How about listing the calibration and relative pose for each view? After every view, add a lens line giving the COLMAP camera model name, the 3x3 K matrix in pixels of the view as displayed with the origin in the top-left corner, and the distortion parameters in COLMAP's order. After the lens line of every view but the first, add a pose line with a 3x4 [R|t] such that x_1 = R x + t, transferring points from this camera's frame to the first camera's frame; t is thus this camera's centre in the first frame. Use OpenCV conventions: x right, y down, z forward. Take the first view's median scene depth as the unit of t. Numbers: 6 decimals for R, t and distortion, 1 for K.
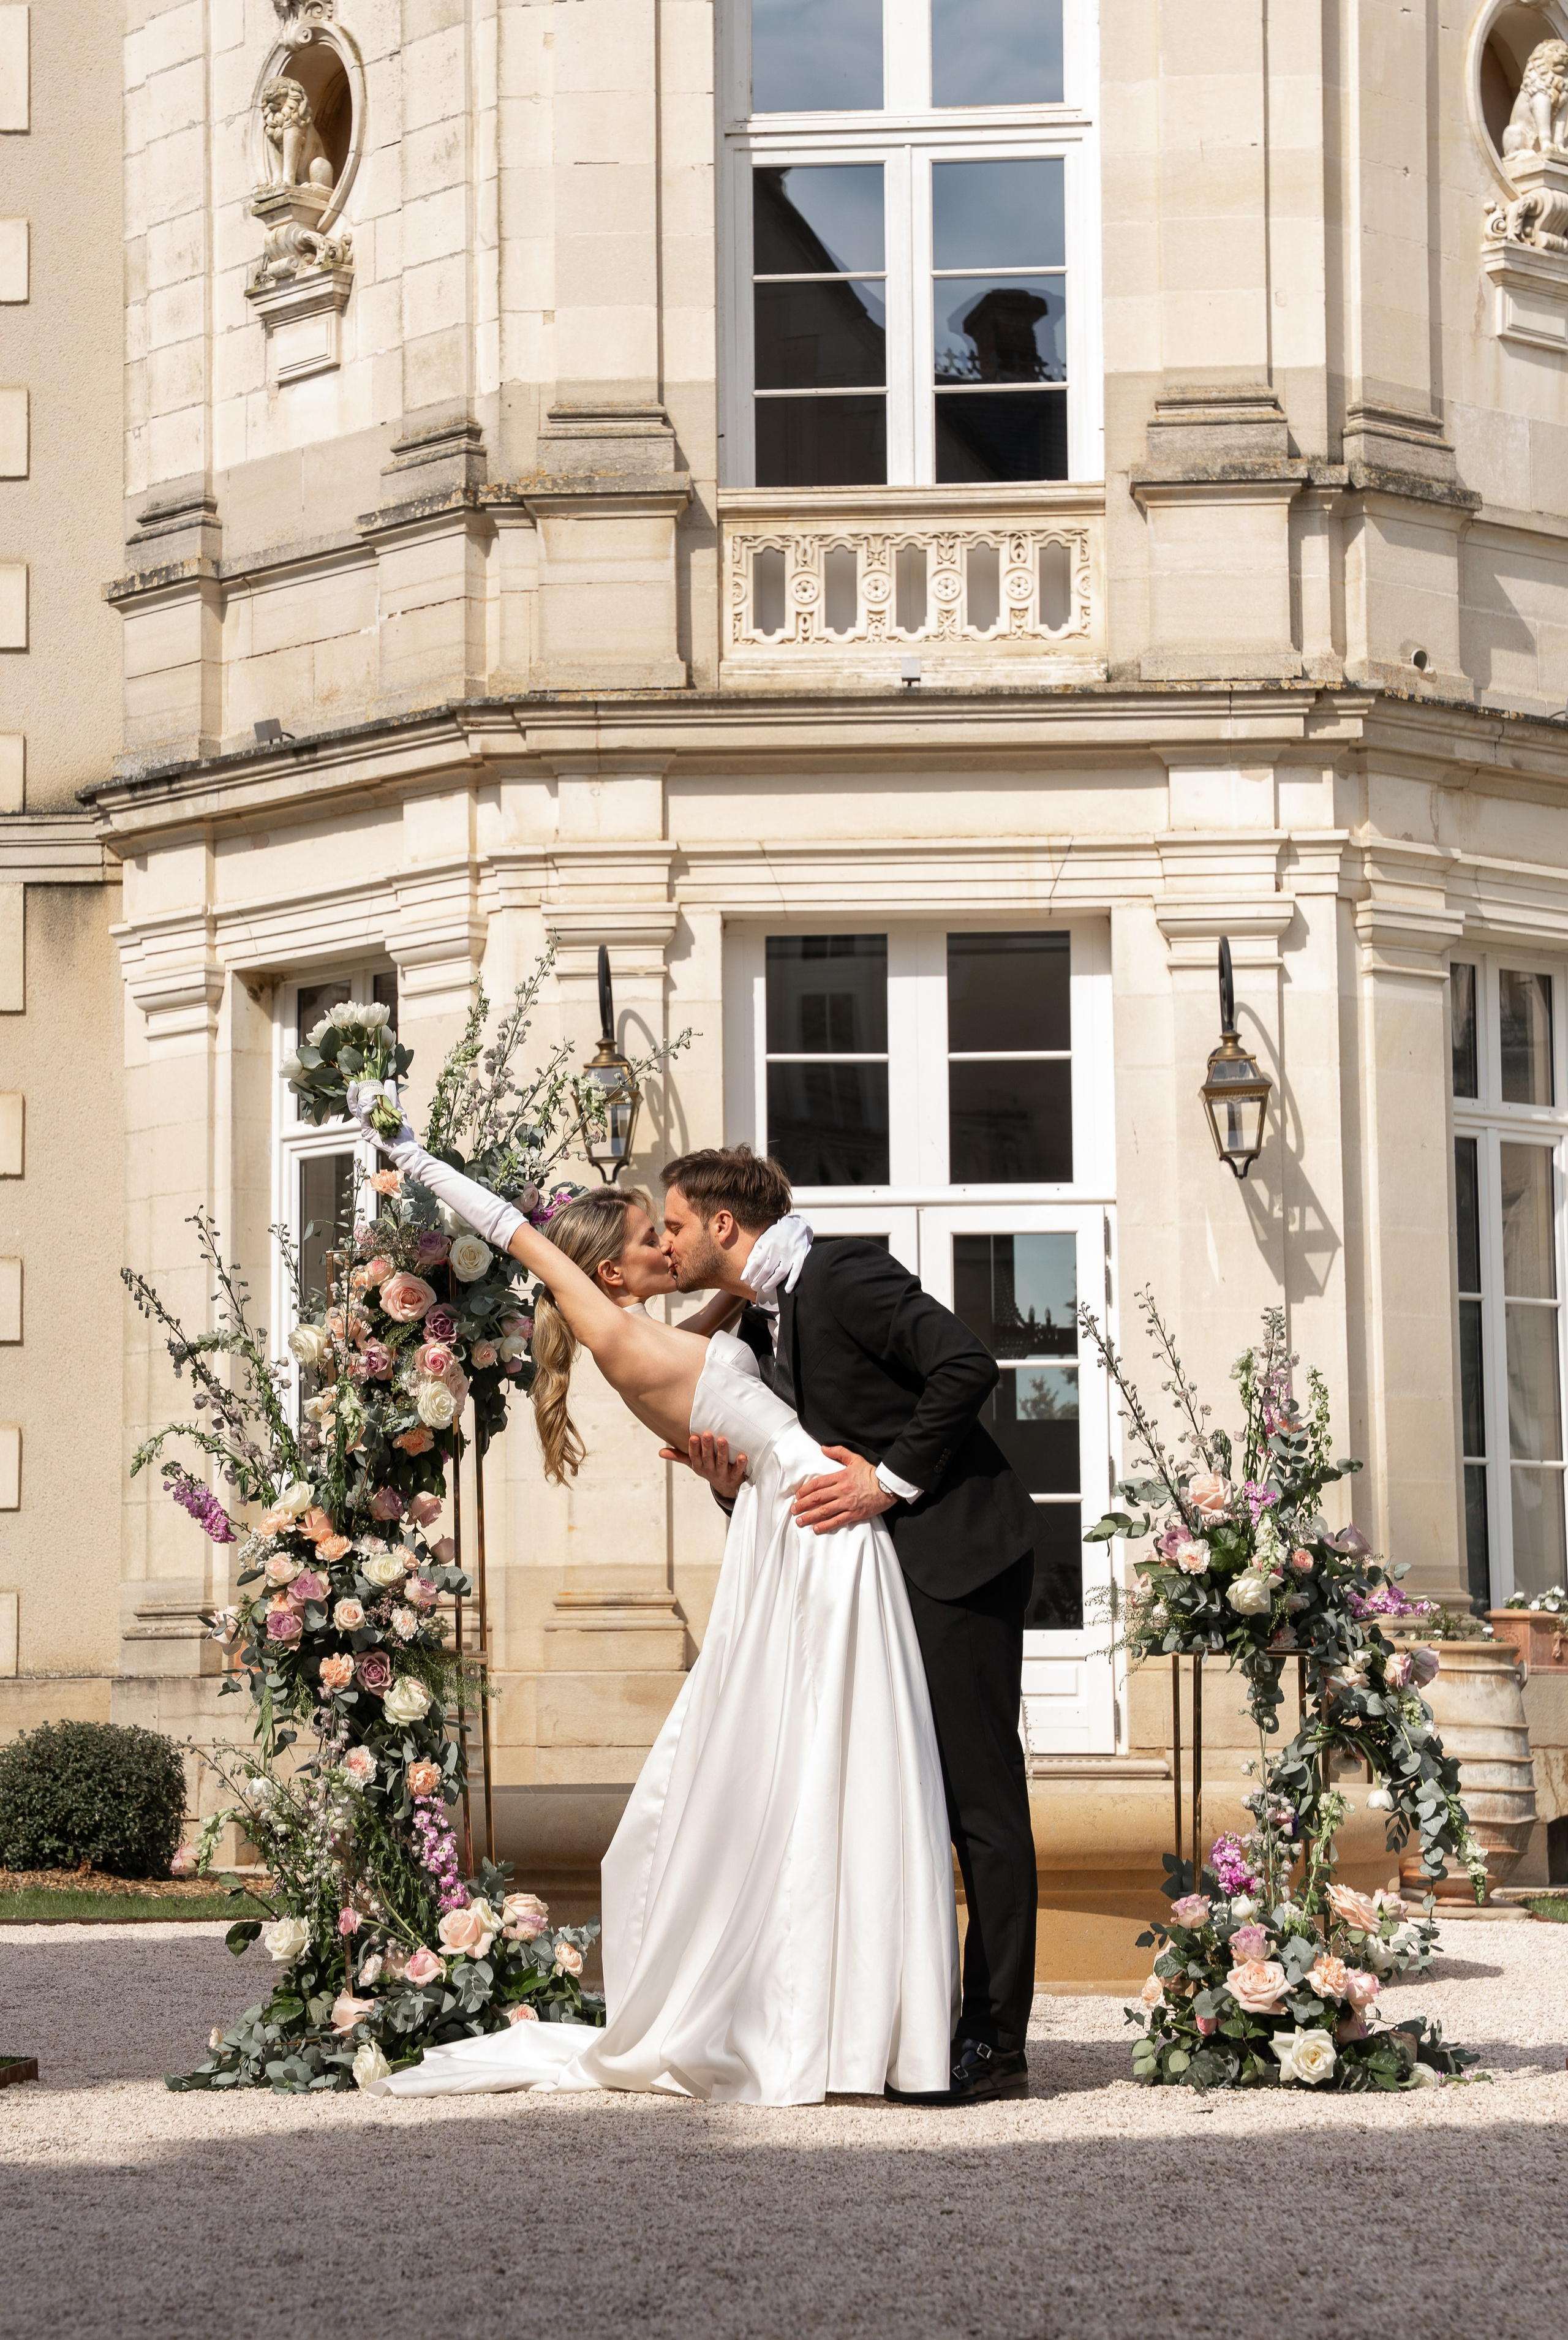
lens RADIAL K [[5128.5, 0, 668.4], [0, 5128.5, 1069.3], [0, 0, 1]] dist [0.311924, 0.000000]
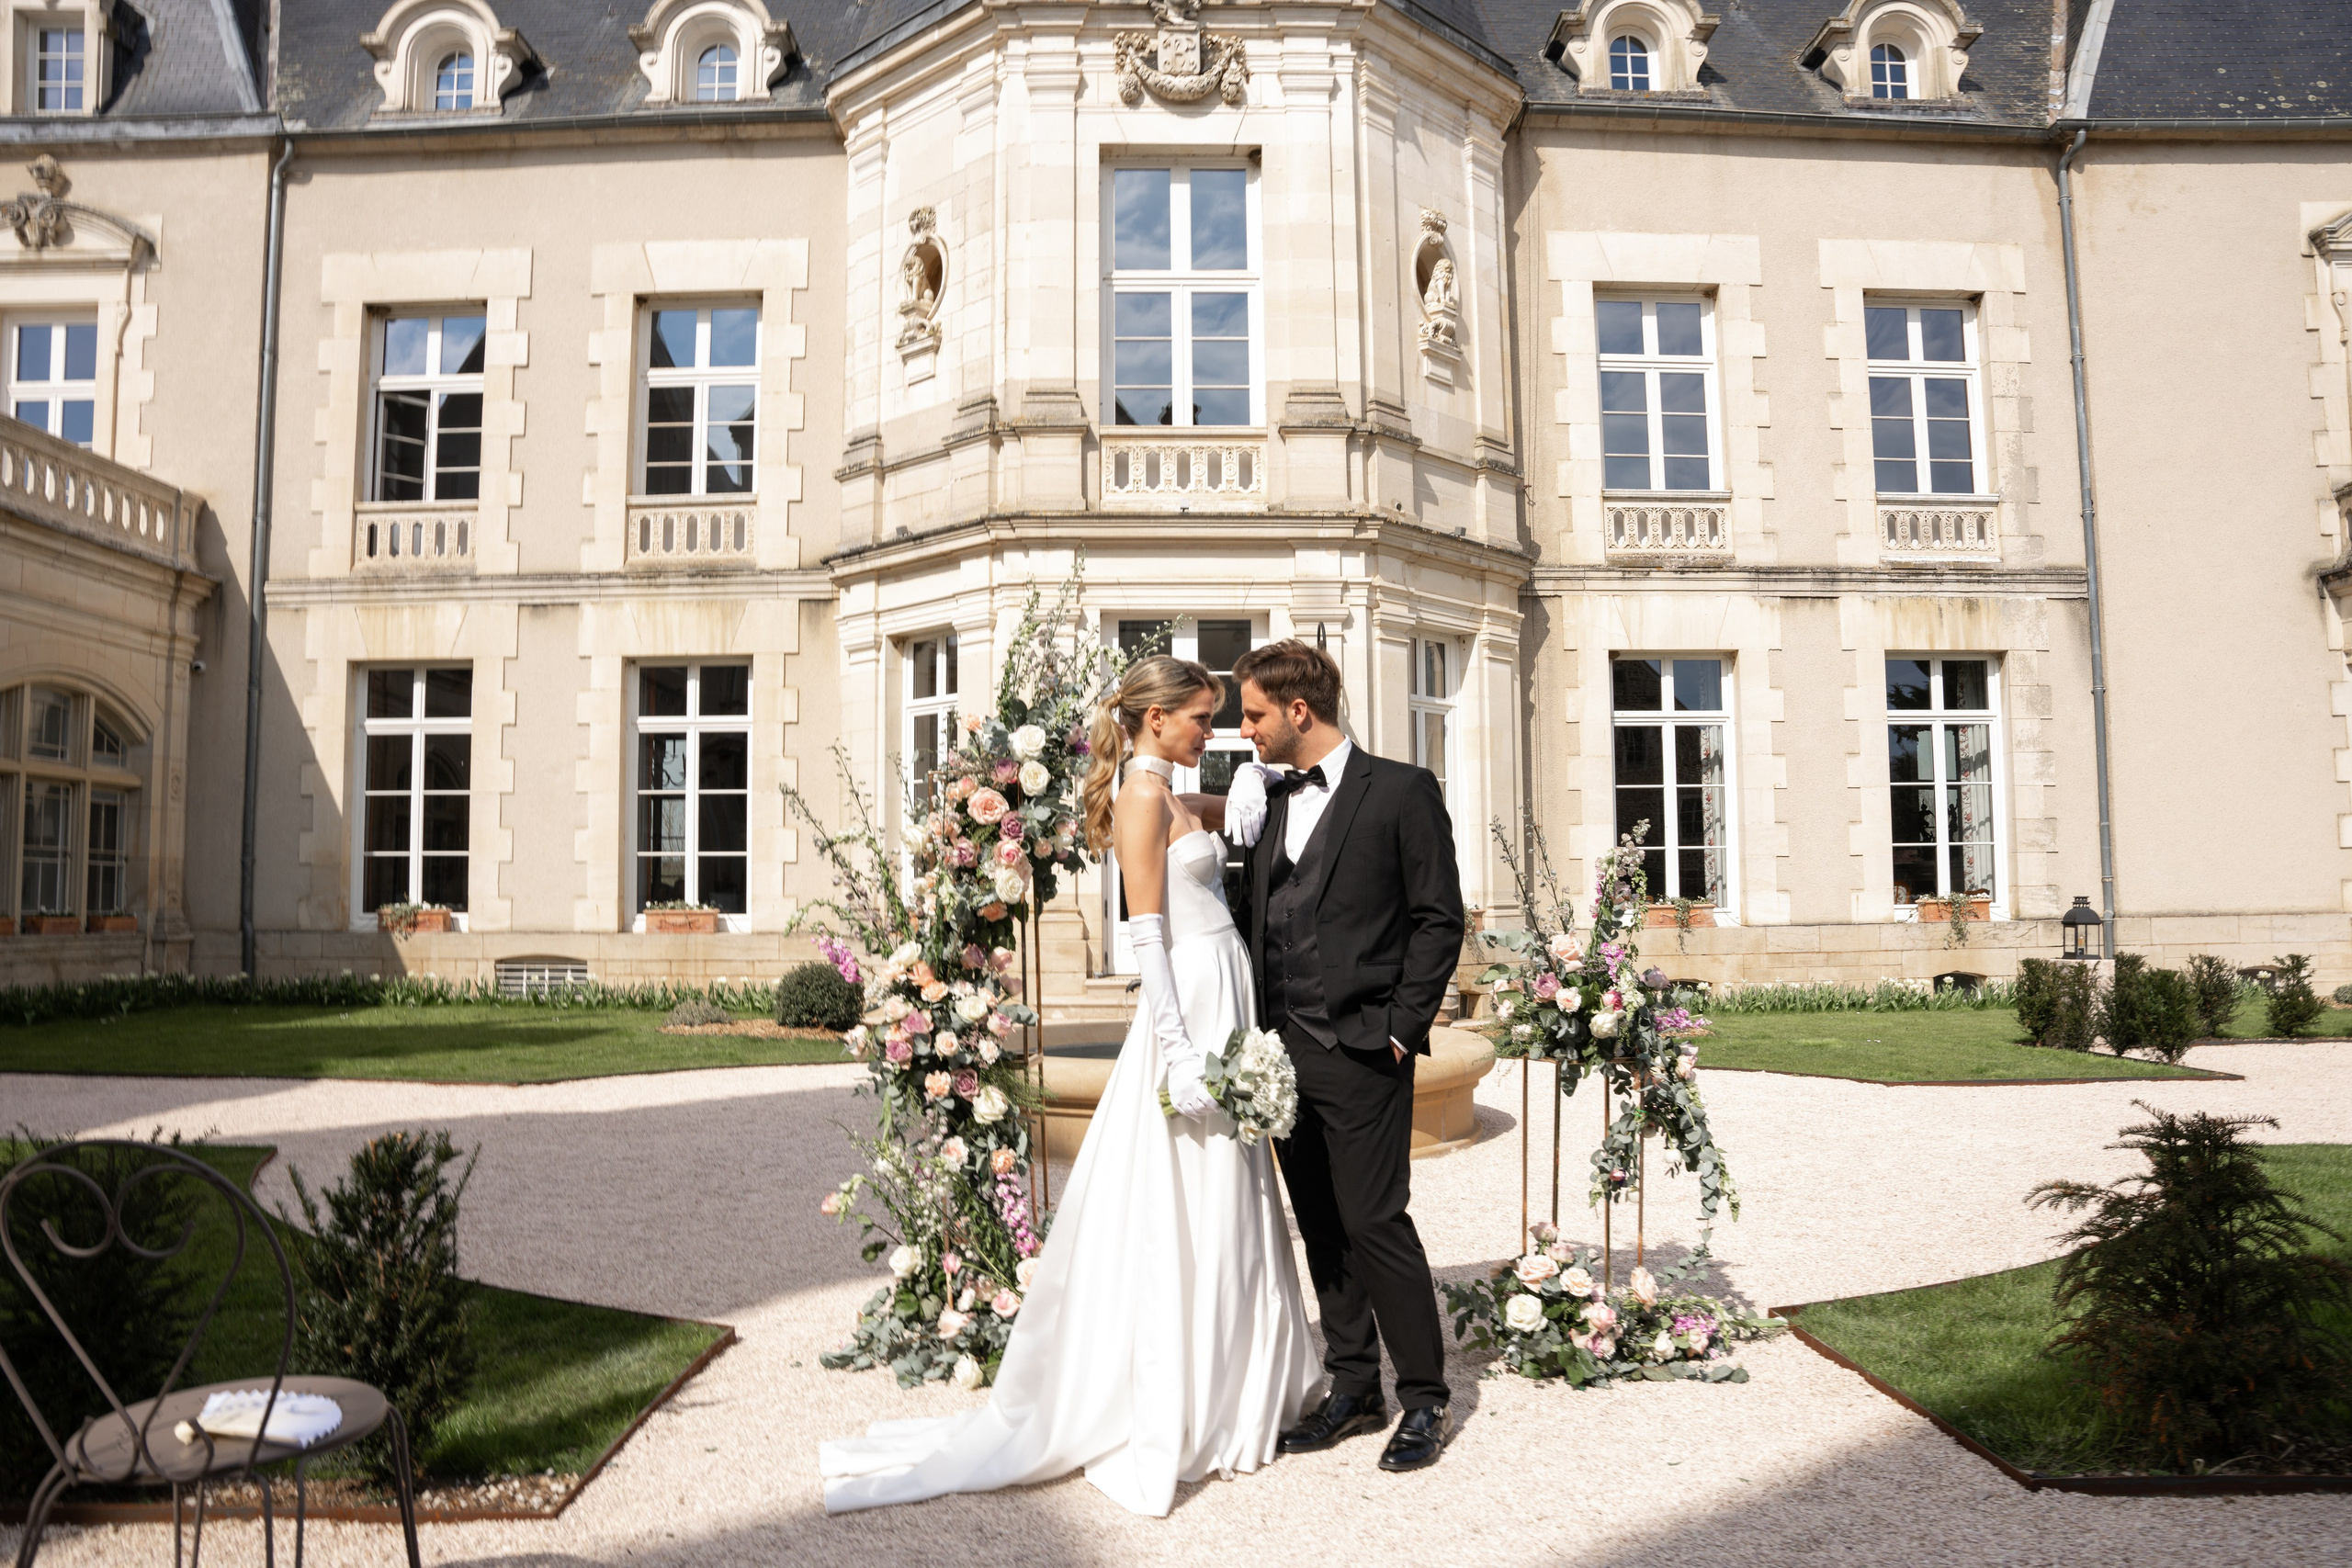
lens RADIAL K [[1665.6, 0, 1183.2], [0, 1665.6, 793.4], [0, 0, 1]] dist [-0.176892, 0.125814]
pose [[0.996111, 0.004284, 0.087998, -0.017512], [-0.009604, 0.998145, 0.060118, 0.006394], [-0.087578, -0.060729, 0.994305, 0.257093]]
